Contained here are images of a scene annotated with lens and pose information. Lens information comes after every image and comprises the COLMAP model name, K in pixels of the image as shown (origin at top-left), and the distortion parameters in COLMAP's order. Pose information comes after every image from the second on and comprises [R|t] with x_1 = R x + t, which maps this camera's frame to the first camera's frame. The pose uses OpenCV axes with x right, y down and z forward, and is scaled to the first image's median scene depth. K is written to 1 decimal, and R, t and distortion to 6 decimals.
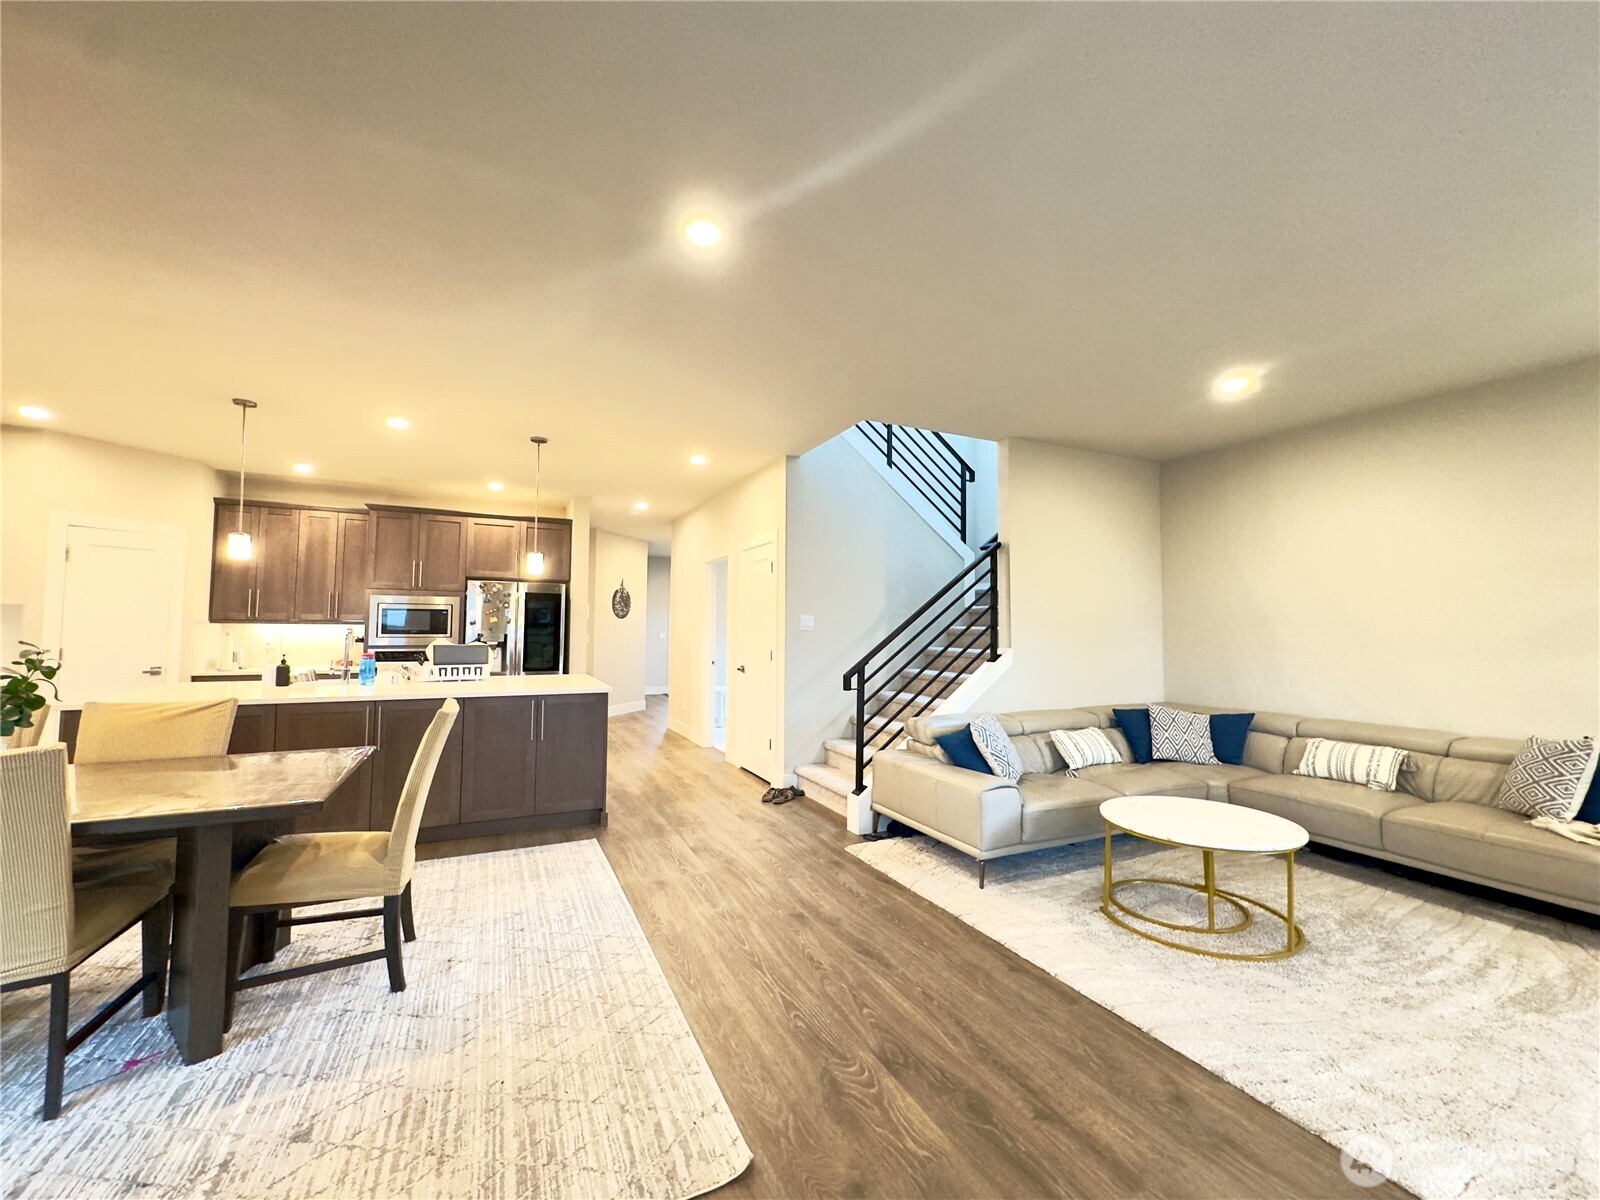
lens RADIAL K [[637.4, 0, 797.5], [0, 637.4, 596.8], [0, 0, 1]] dist [-0.000622, -0.000594]
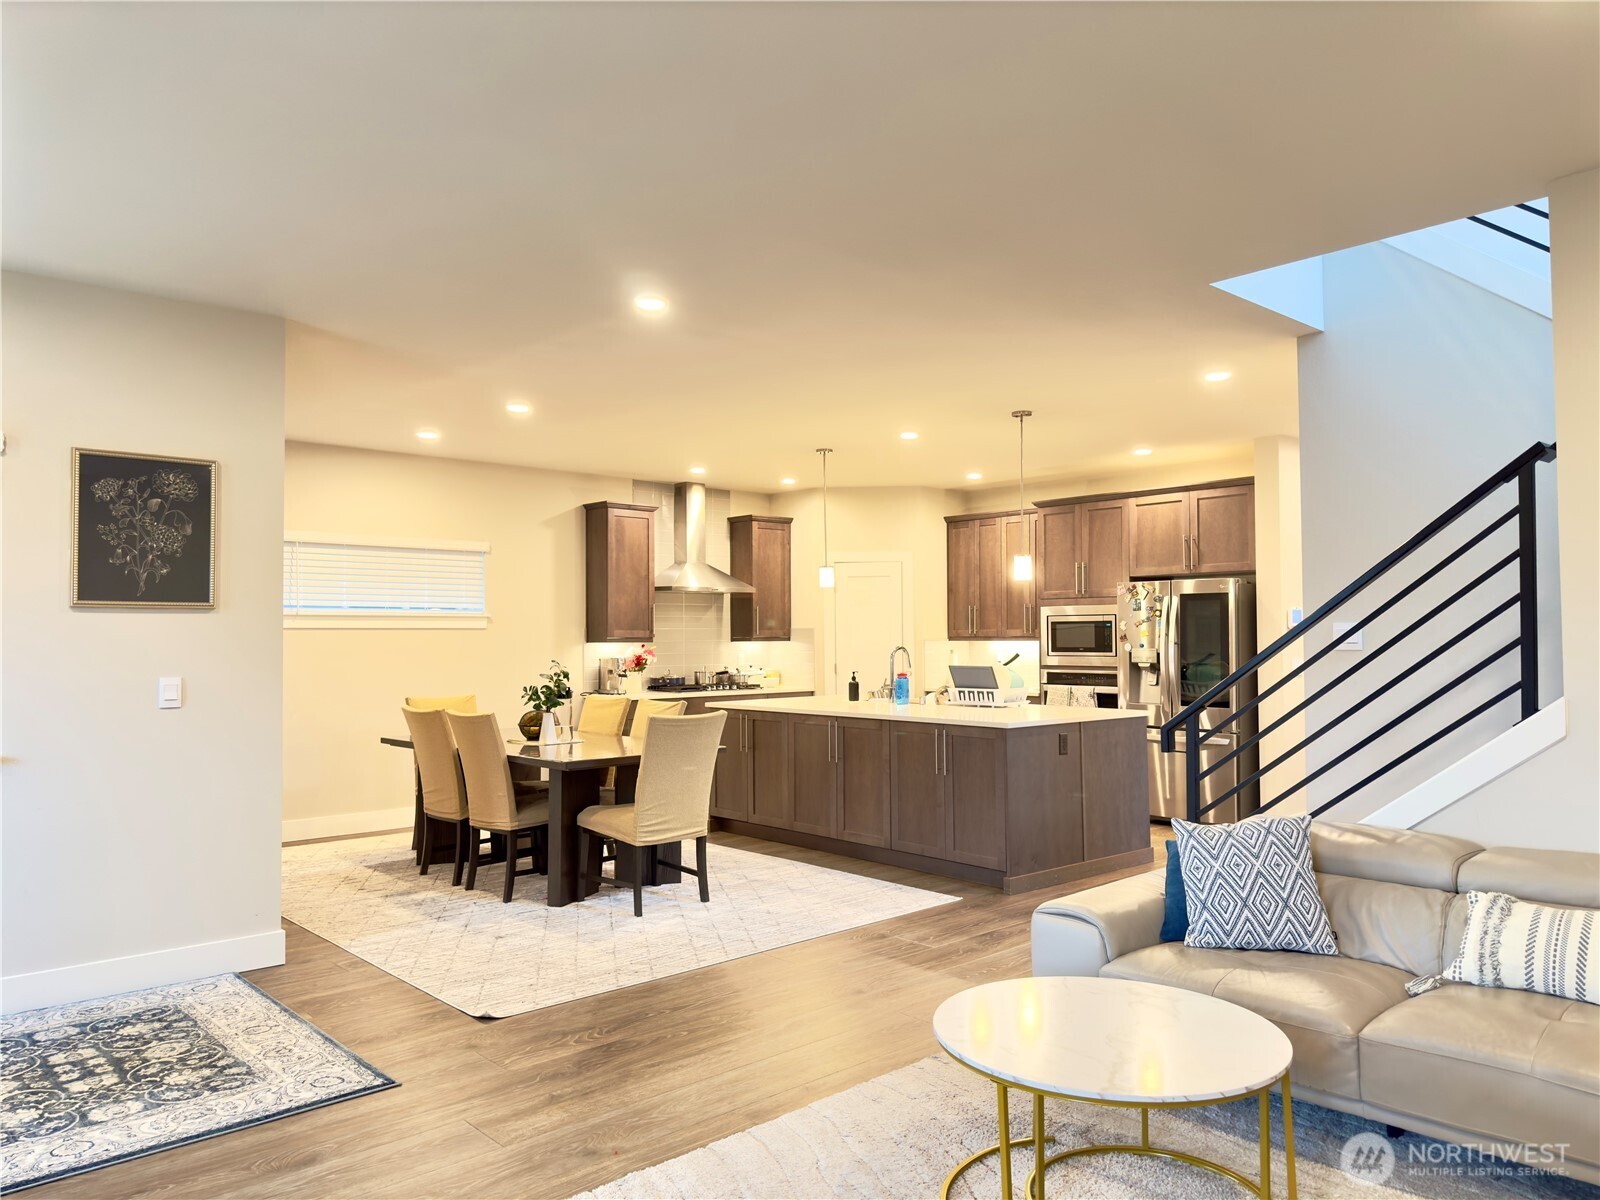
lens RADIAL K [[1121.9, 0, 800.0], [0, 1121.9, 600.0], [0, 0, 1]] dist [0.077949, -0.091273]
pose [[0.288895, -0.041205, -0.956474, 1.137693], [0.060743, 0.997849, -0.024640, 0.009656], [0.955432, -0.050981, 0.290777, 0.406902]]
